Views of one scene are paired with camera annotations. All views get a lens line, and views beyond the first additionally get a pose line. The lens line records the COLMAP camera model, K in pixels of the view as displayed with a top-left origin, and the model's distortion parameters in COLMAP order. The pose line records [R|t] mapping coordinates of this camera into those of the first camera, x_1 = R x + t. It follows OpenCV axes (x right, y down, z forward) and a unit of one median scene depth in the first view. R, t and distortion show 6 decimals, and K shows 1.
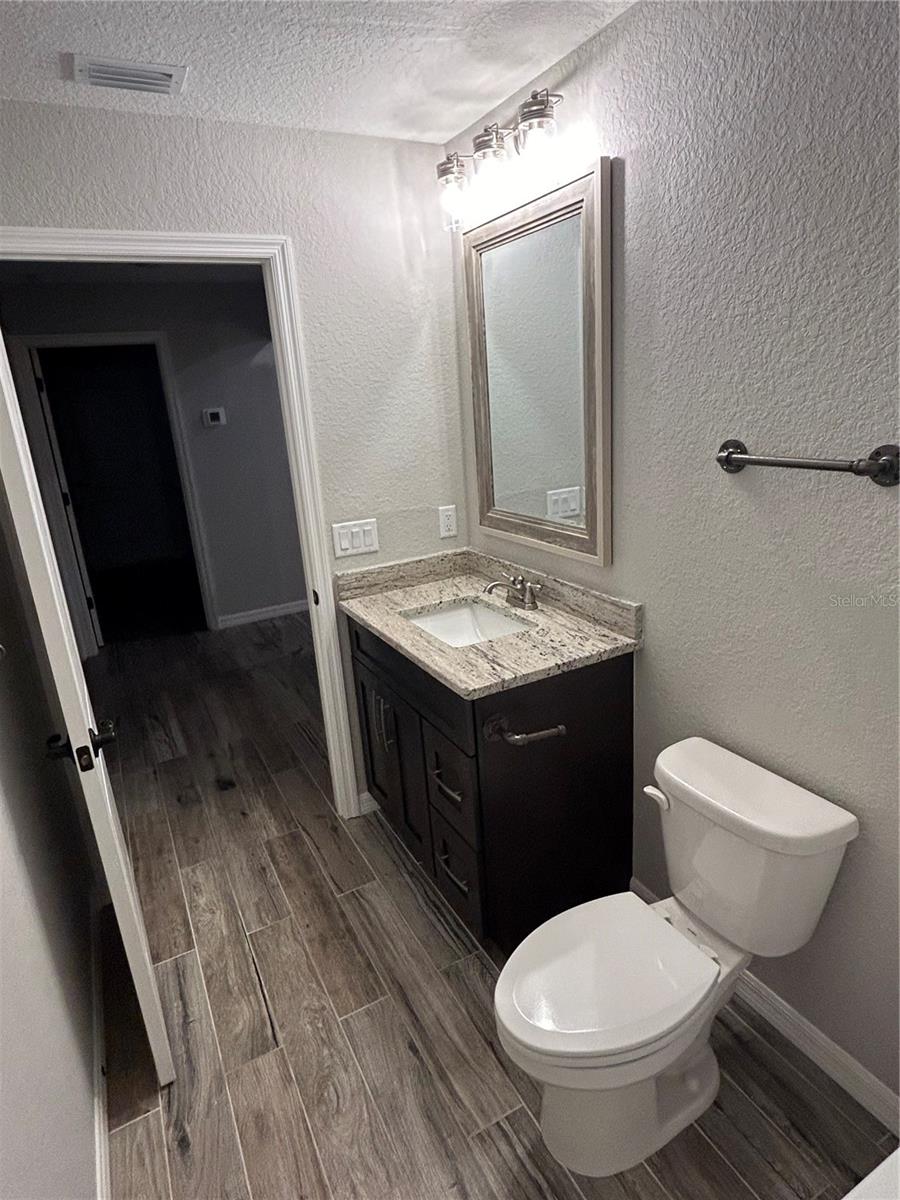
lens RADIAL K [[680.1, 0, 450.0], [0, 680.1, 600.0], [0, 0, 1]] dist [0.002193, 0.001003]
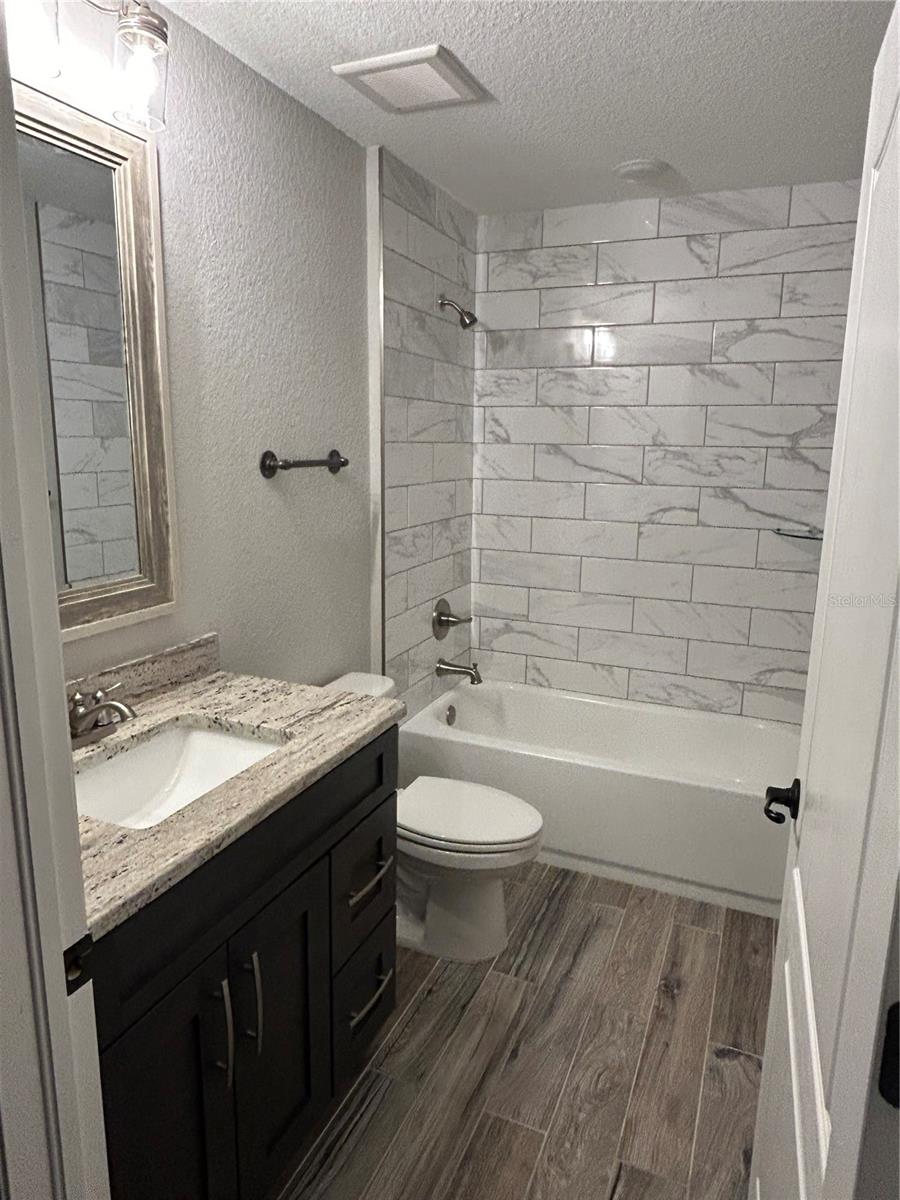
lens RADIAL K [[780.6, 0, 450.0], [0, 780.6, 600.0], [0, 0, 1]] dist [-0.003269, -0.001629]
pose [[-0.628822, -0.101519, 0.770893, -0.748717], [0.255460, 0.909429, 0.328144, -0.303052], [-0.734386, 0.403277, -0.545935, 1.342642]]
